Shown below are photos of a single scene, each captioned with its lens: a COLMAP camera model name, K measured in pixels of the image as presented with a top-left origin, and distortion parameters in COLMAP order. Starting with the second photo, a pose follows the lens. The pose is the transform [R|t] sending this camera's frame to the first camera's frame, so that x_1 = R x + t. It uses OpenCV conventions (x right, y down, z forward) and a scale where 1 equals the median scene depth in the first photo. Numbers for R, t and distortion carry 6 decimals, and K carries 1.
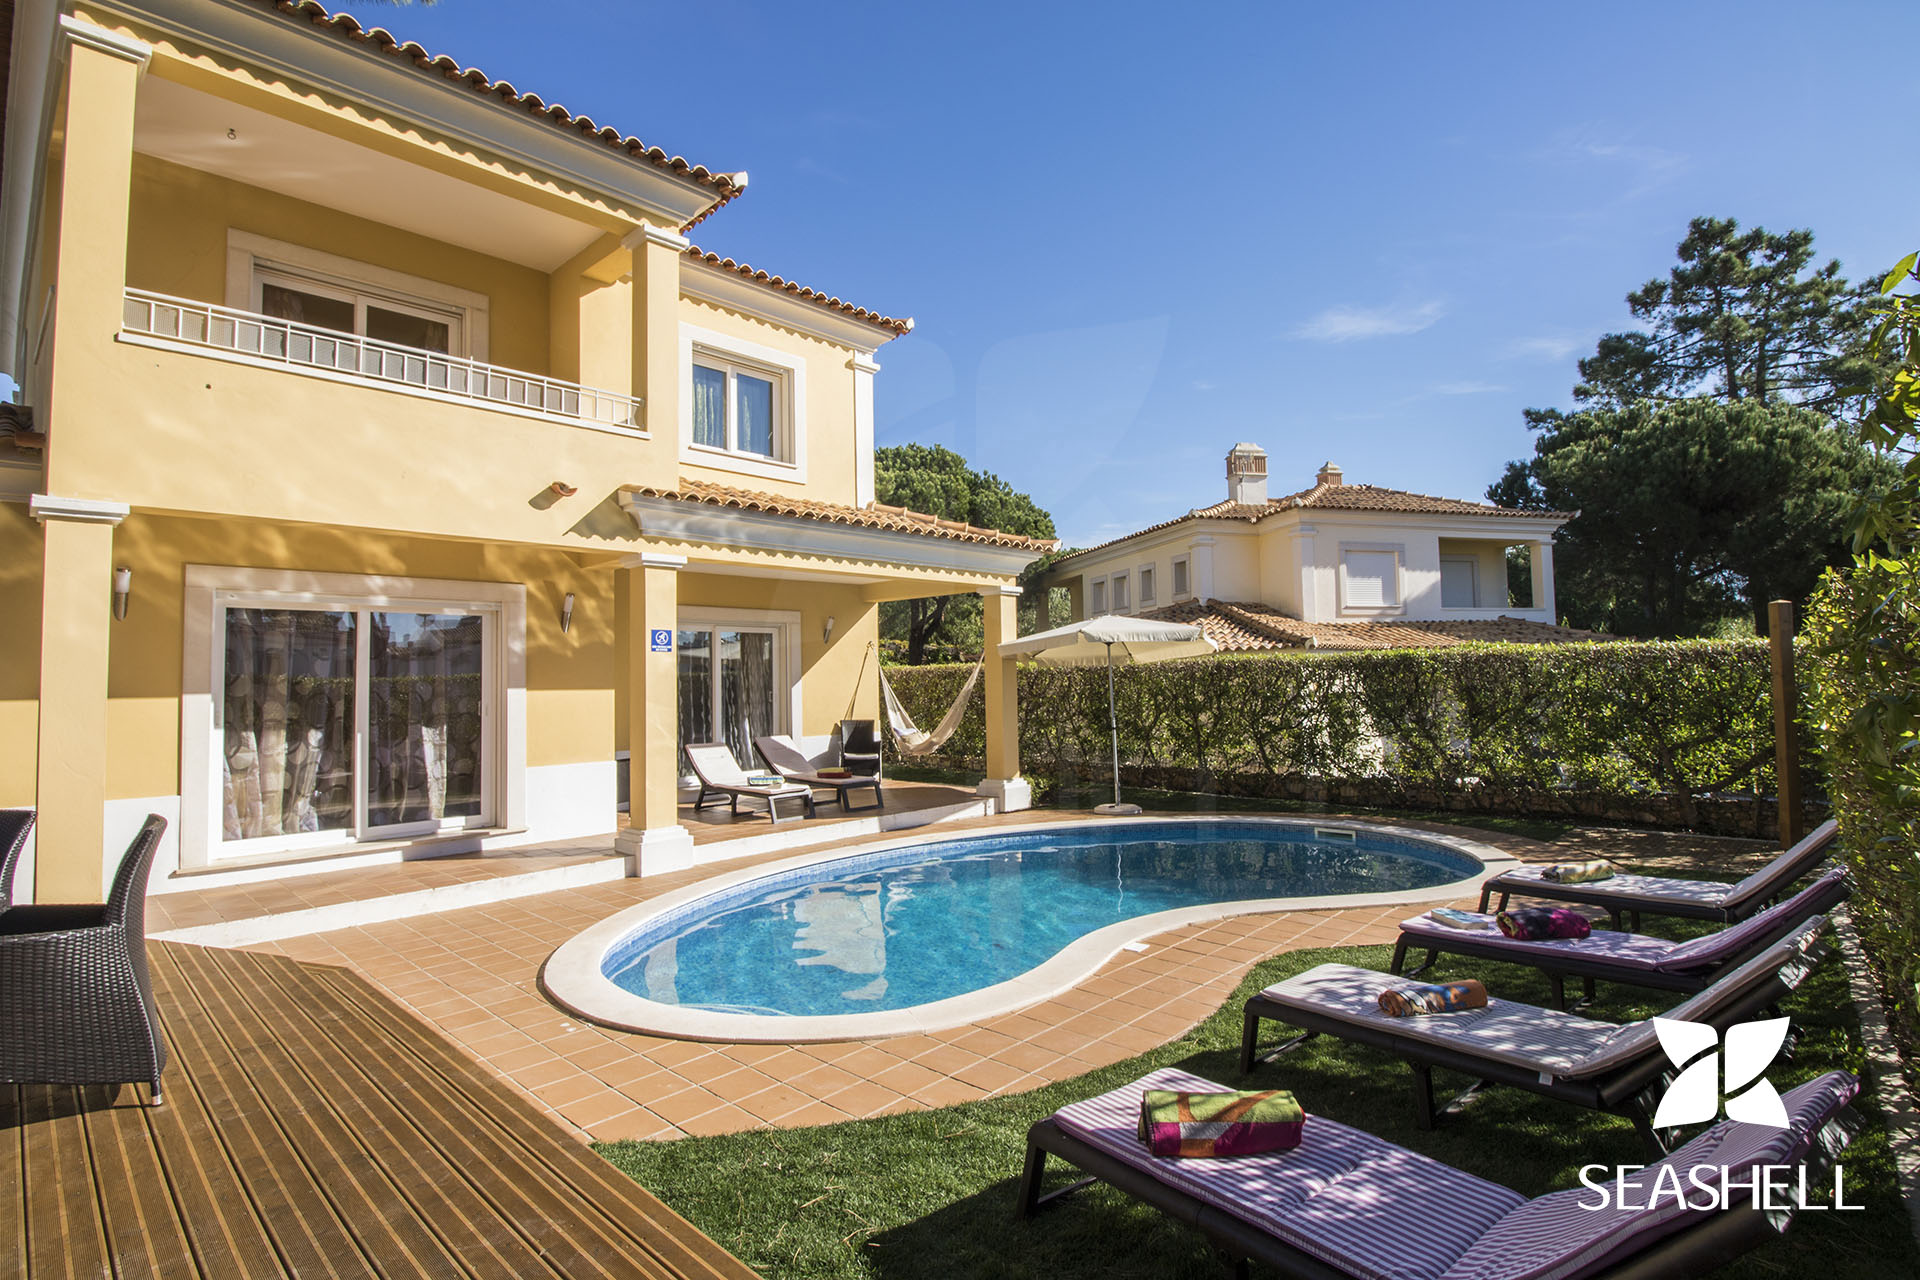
lens RADIAL K [[893.2, 0, 973.5], [0, 893.2, 640.3], [0, 0, 1]] dist [0.001087, -0.012724]
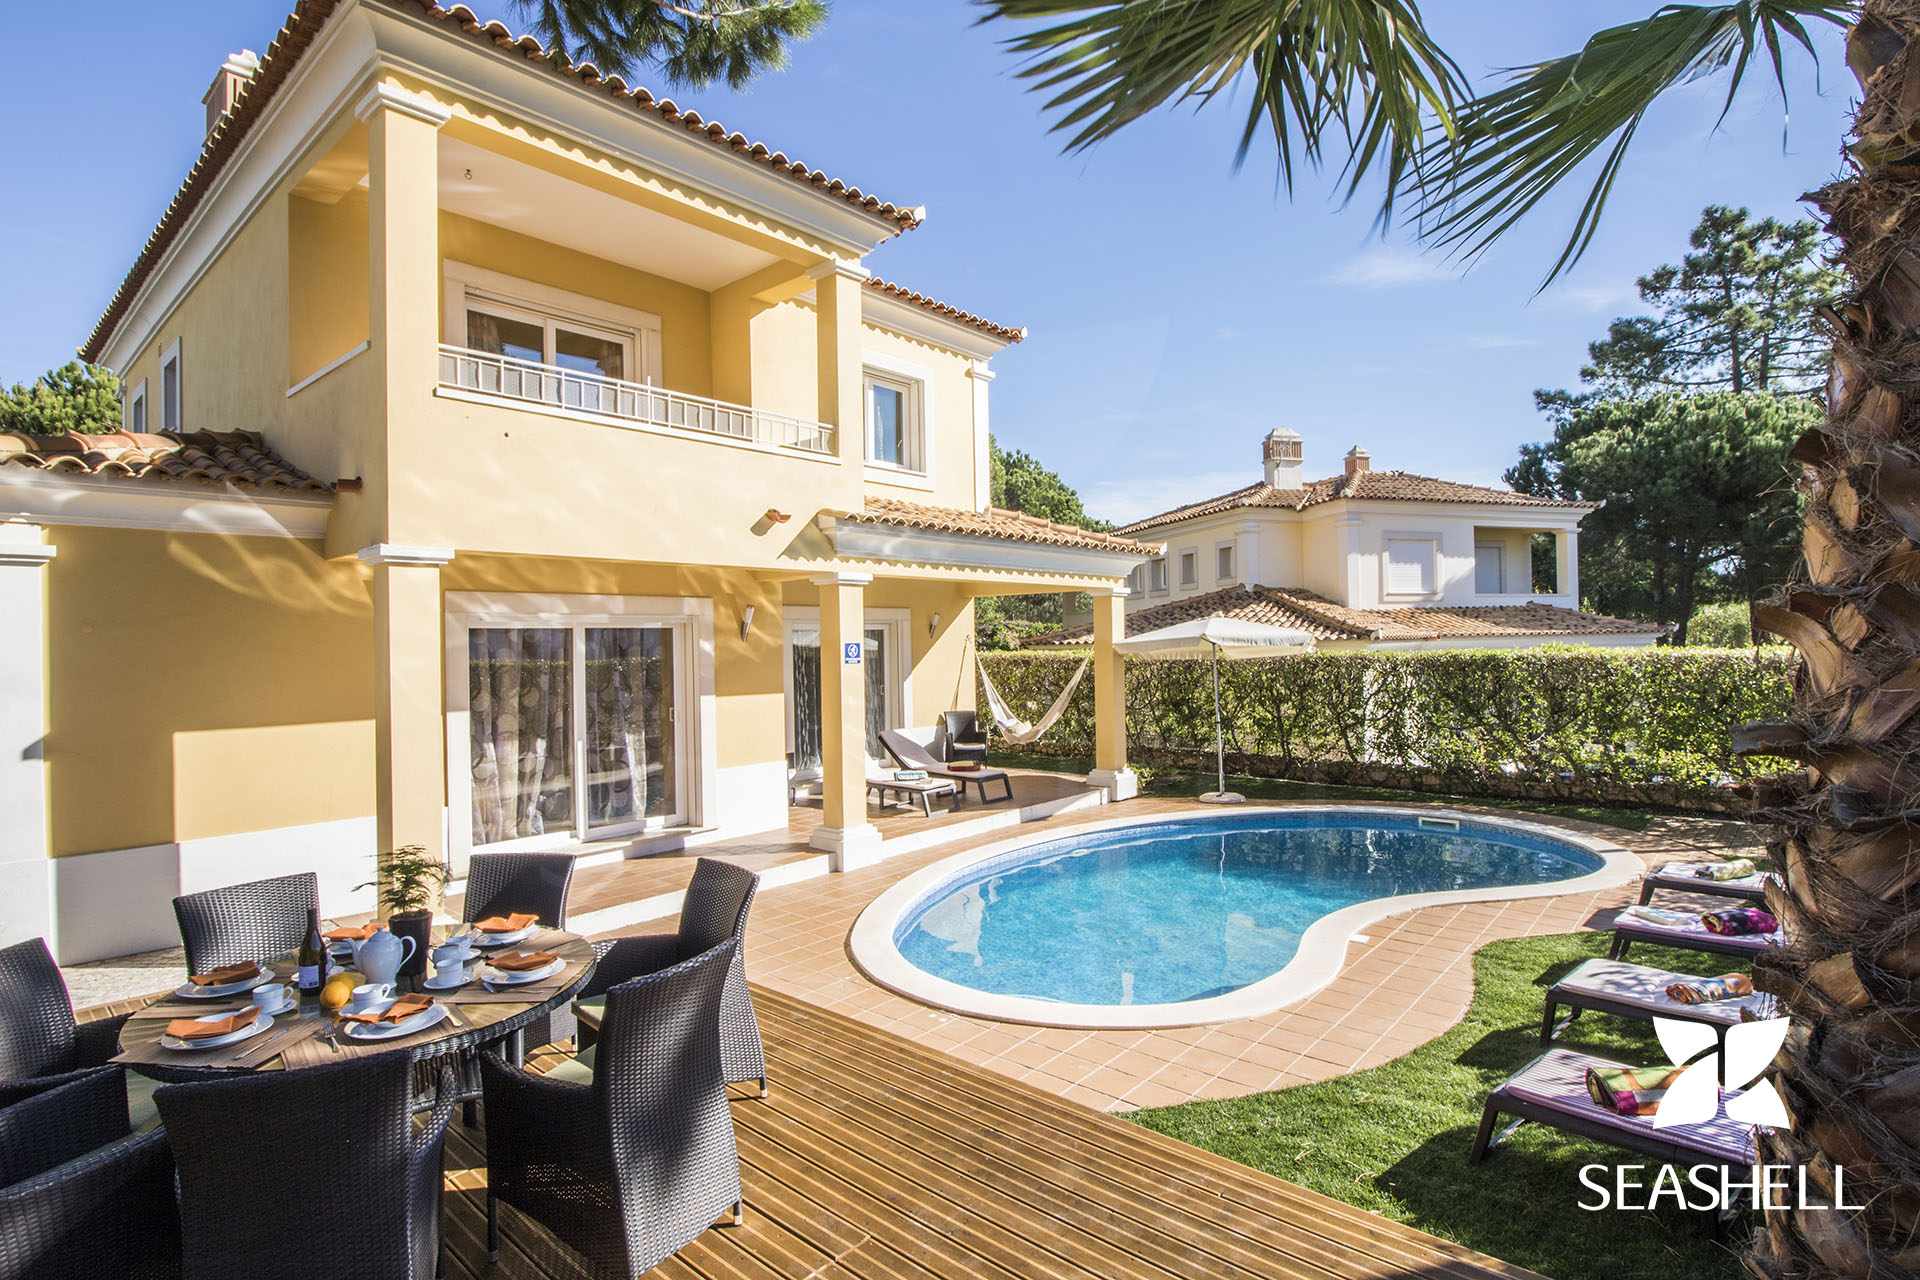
lens RADIAL K [[908.2, 0, 973.4], [0, 908.2, 643.3], [0, 0, 1]] dist [-0.001706, -0.011082]
pose [[0.999308, 0.001407, 0.037172, -0.178301], [-0.003122, 0.998932, 0.046107, -0.045570], [-0.037068, -0.046191, 0.998245, -0.069306]]
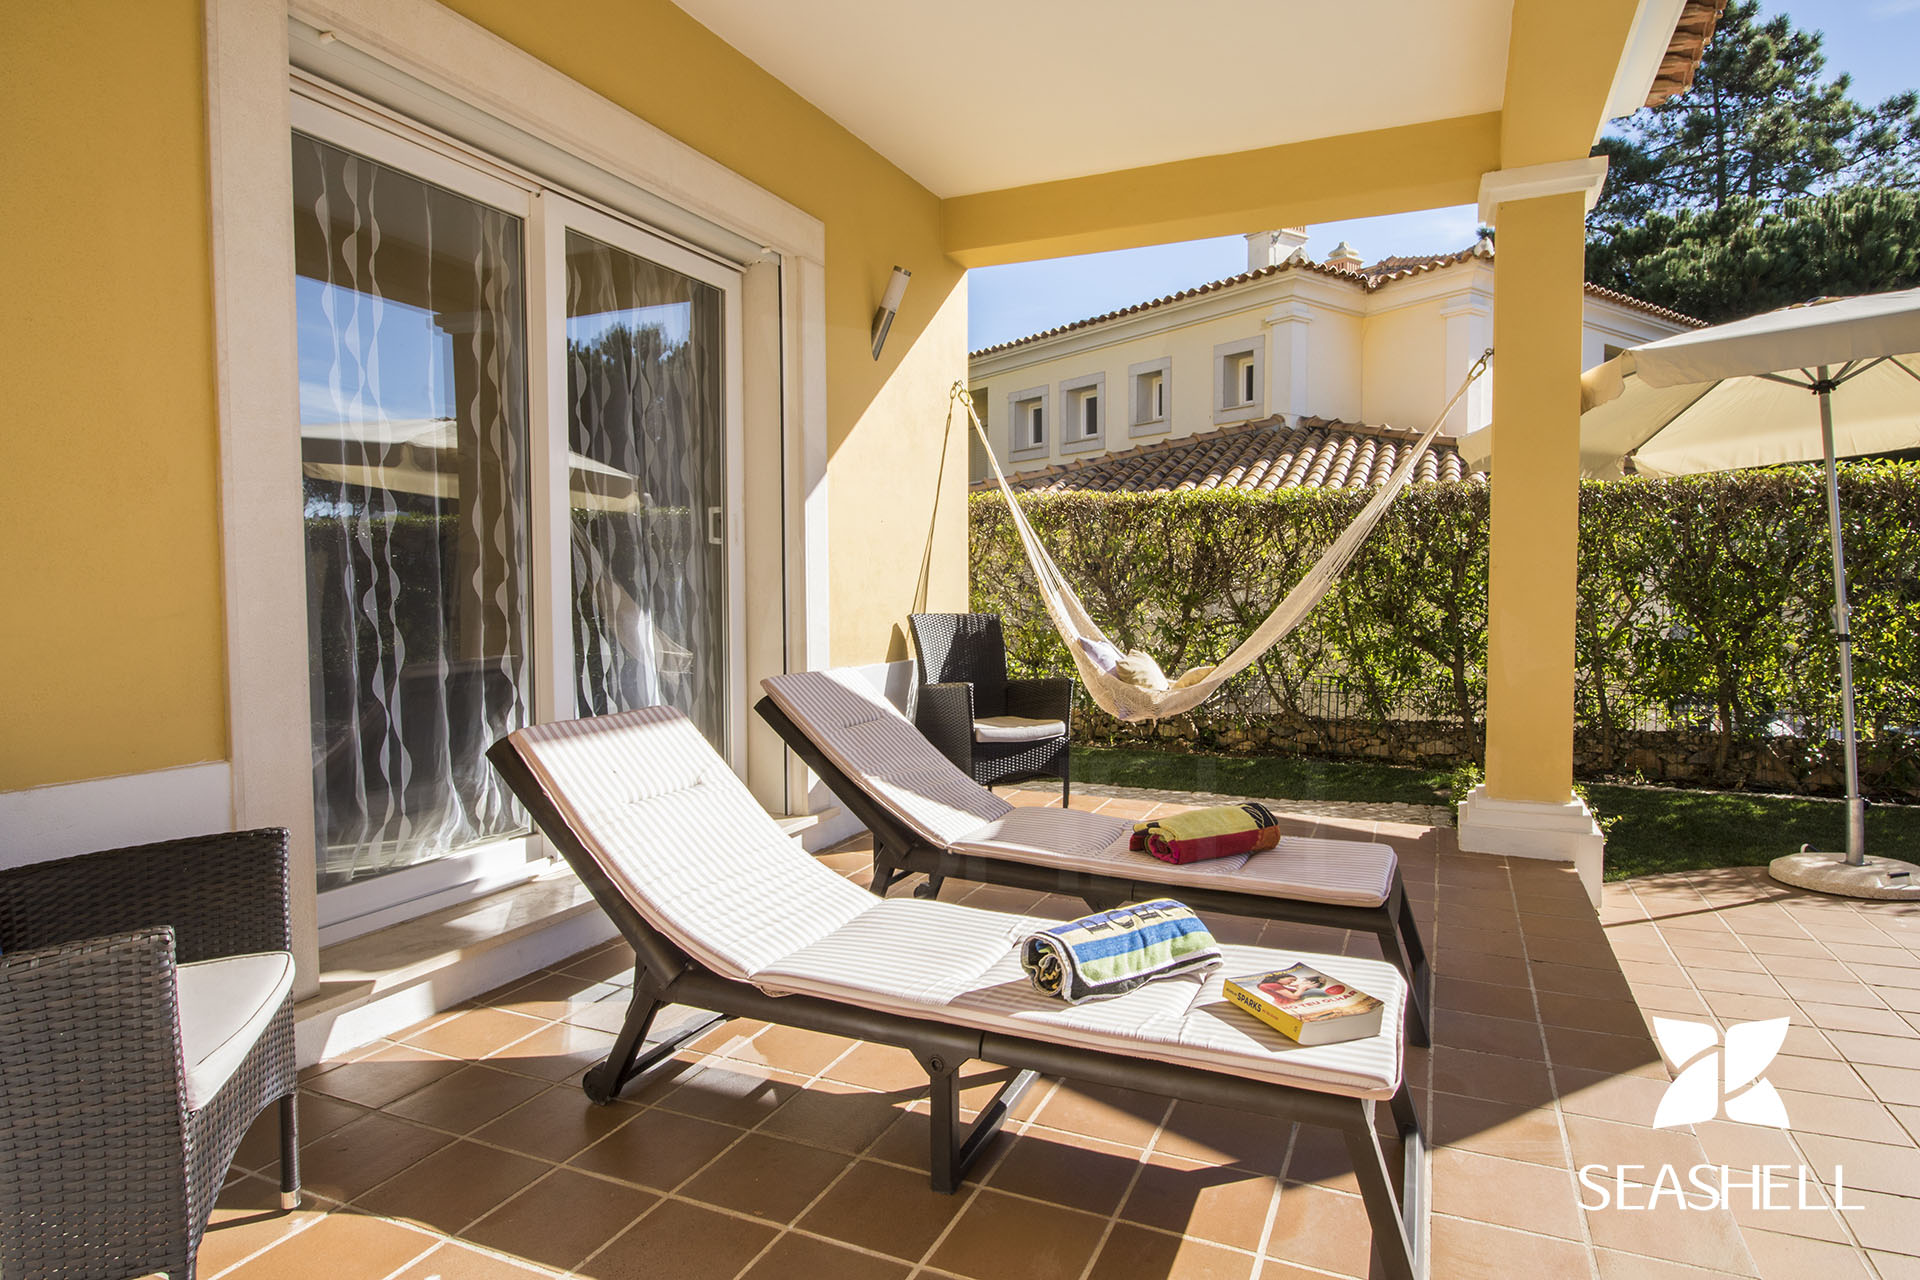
lens RADIAL K [[1076.7, 0, 967.2], [0, 1076.7, 639.8], [0, 0, 1]] dist [-0.004665, -0.001196]
pose [[0.941233, 0.000601, 0.337758, -0.295854], [-0.030972, 0.995939, 0.084538, 0.076206], [-0.336335, -0.090031, 0.937429, 0.733099]]
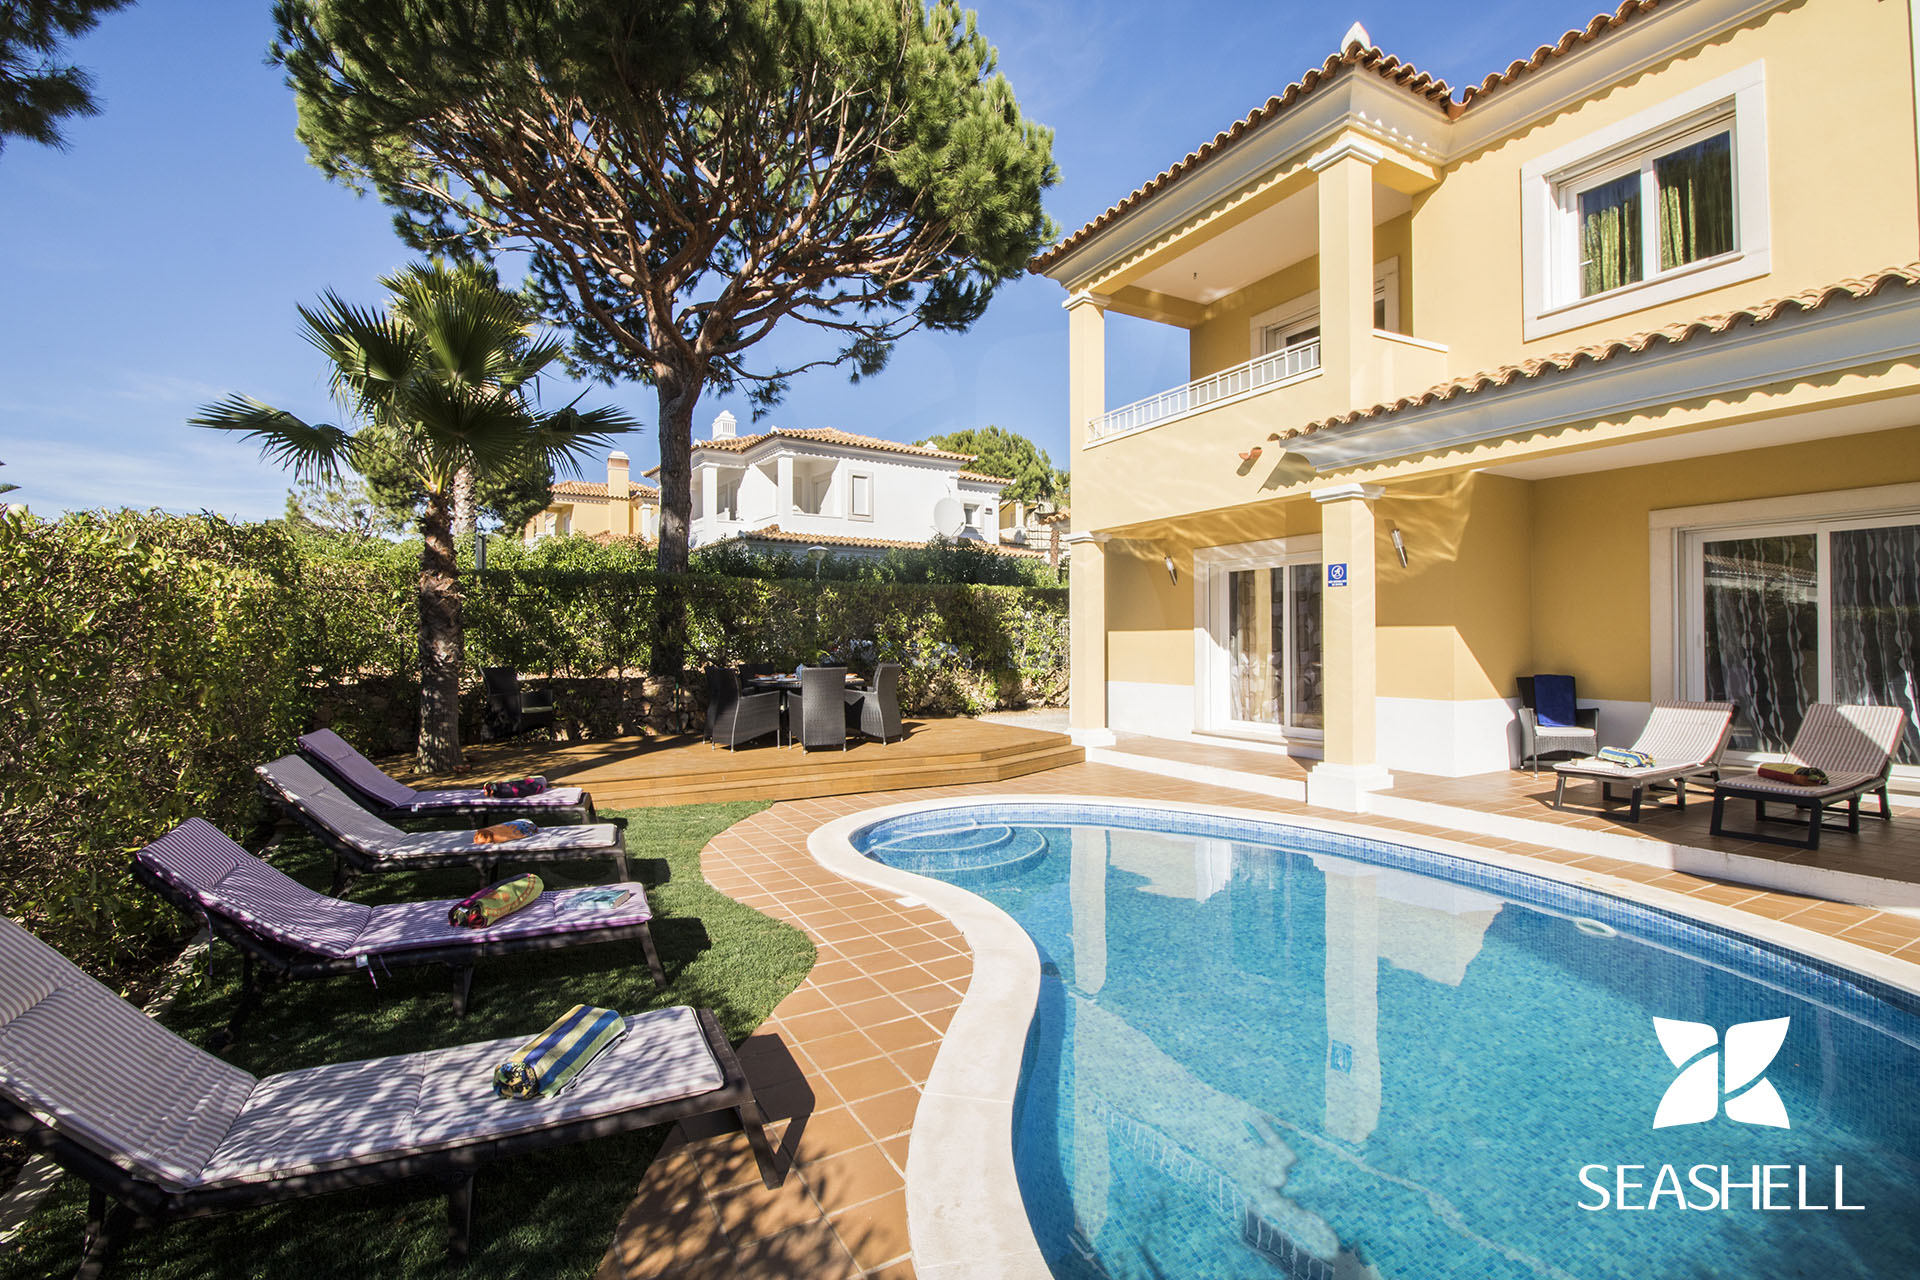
lens RADIAL K [[893.2, 0, 973.5], [0, 893.2, 640.3], [0, 0, 1]] dist [0.001087, -0.012724]
pose [[-0.298447, 0.020491, -0.954206, 0.515146], [0.055238, 0.998465, 0.004164, 0.032449], [0.952826, -0.051466, -0.299121, 0.663527]]
